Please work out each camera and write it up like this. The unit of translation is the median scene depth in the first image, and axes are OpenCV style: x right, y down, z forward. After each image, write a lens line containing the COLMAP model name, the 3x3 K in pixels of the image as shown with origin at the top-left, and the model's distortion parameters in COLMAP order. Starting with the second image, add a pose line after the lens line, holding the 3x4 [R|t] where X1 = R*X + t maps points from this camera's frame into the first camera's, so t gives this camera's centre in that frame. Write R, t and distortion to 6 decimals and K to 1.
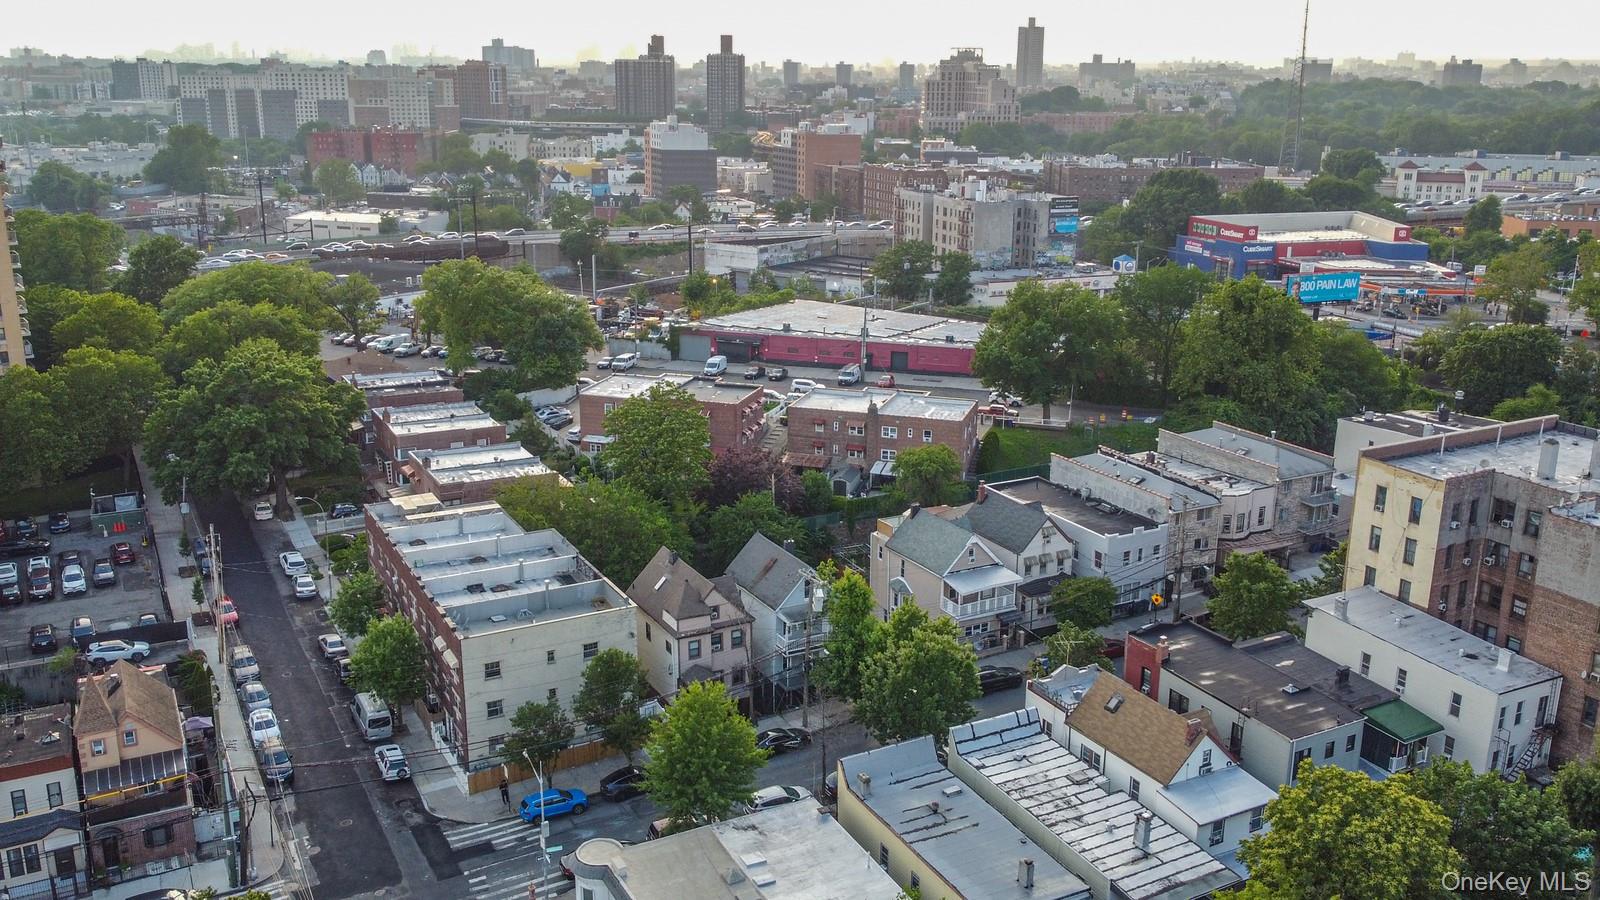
lens RADIAL K [[1290.7, 0, 801.9], [0, 1290.7, 446.7], [0, 0, 1]] dist [-0.002781, -0.001774]
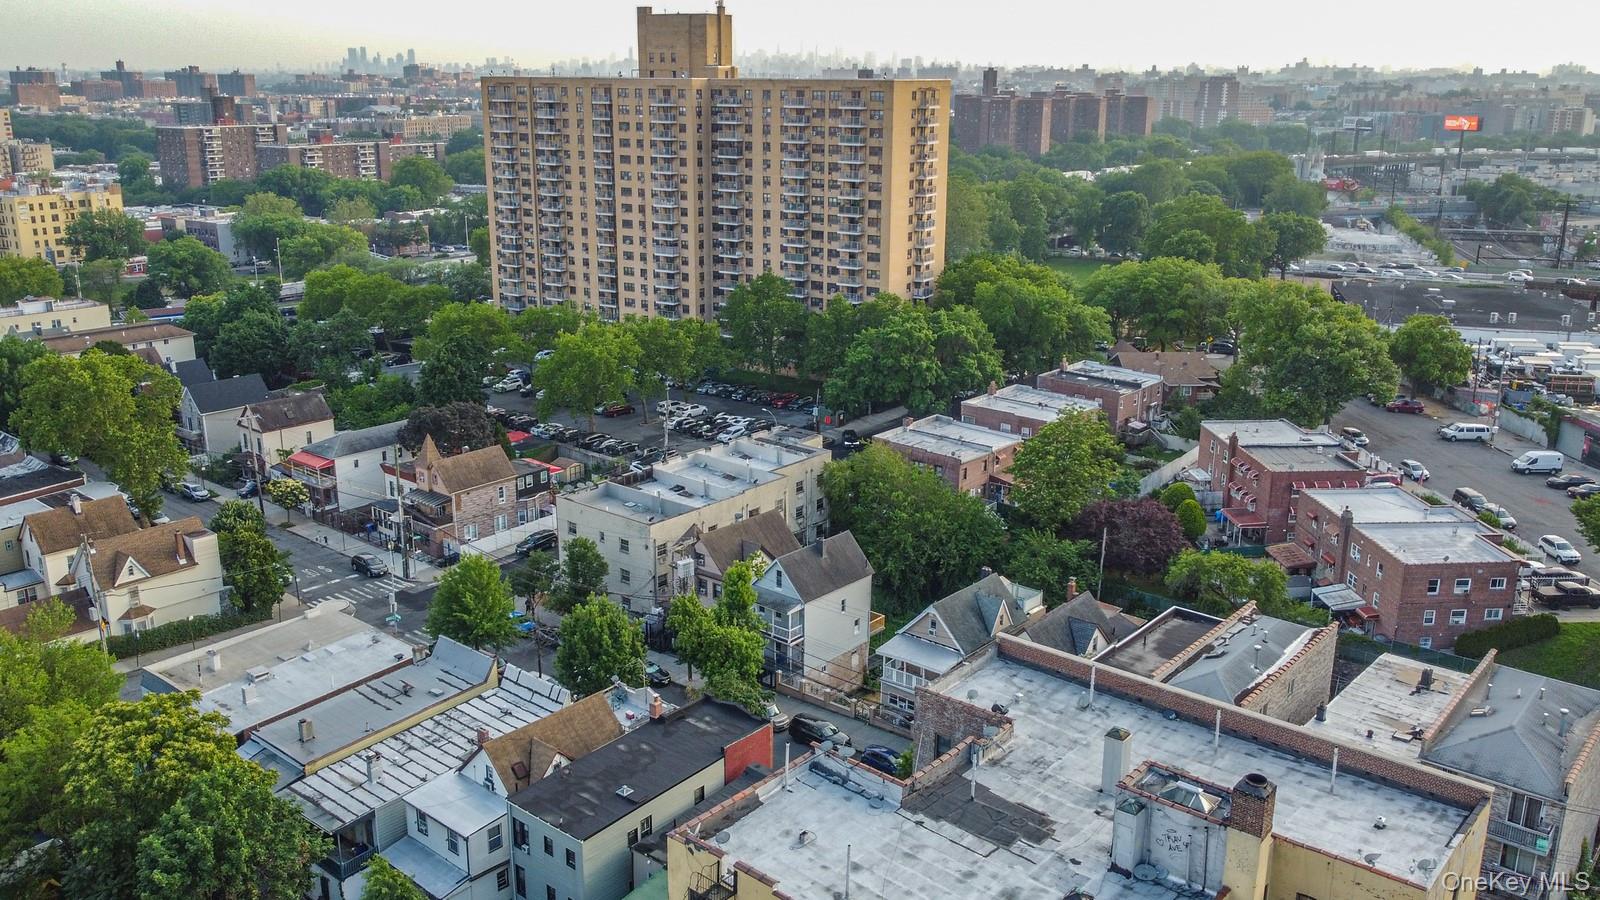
lens RADIAL K [[1290.7, 0, 803.1], [0, 1290.7, 448.1], [0, 0, 1]] dist [-0.002781, -0.001774]
pose [[0.370685, 0.253280, -0.893556, 0.922737], [-0.258513, 0.952214, 0.162665, -0.167947], [0.892056, 0.170698, 0.418448, 0.563640]]
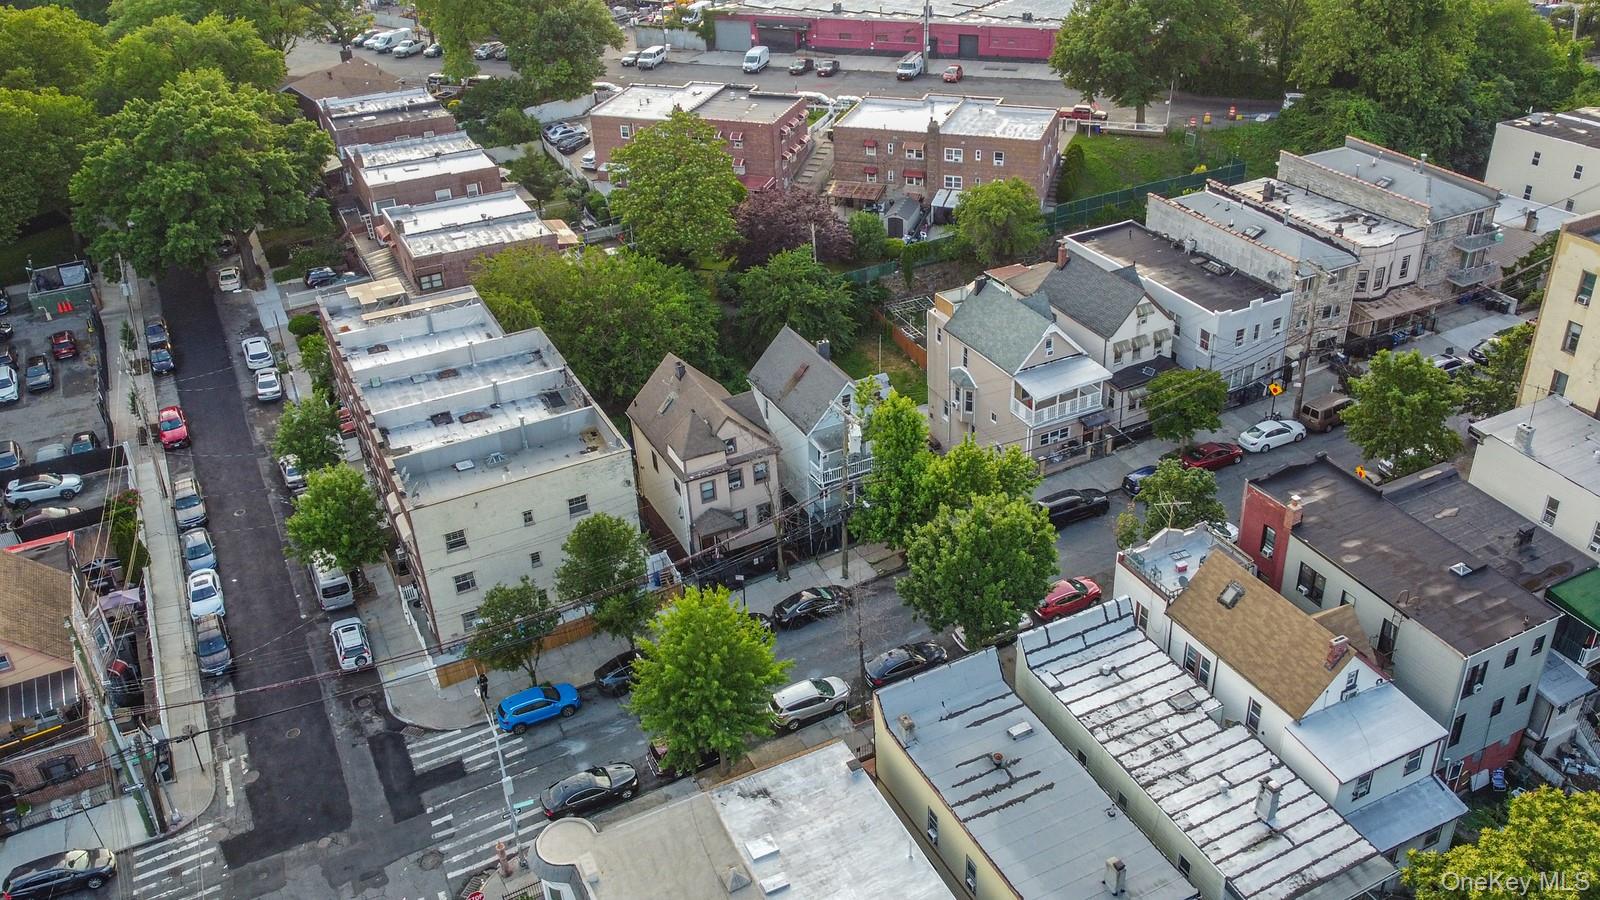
lens RADIAL K [[1290.7, 0, 837.1], [0, 1290.7, 433.4], [0, 0, 1]] dist [-0.002781, -0.001774]
pose [[0.999022, -0.024475, -0.036814, 0.028512], [0.033021, 0.966820, 0.253315, -0.079740], [0.029393, -0.254283, 0.966683, 0.210632]]
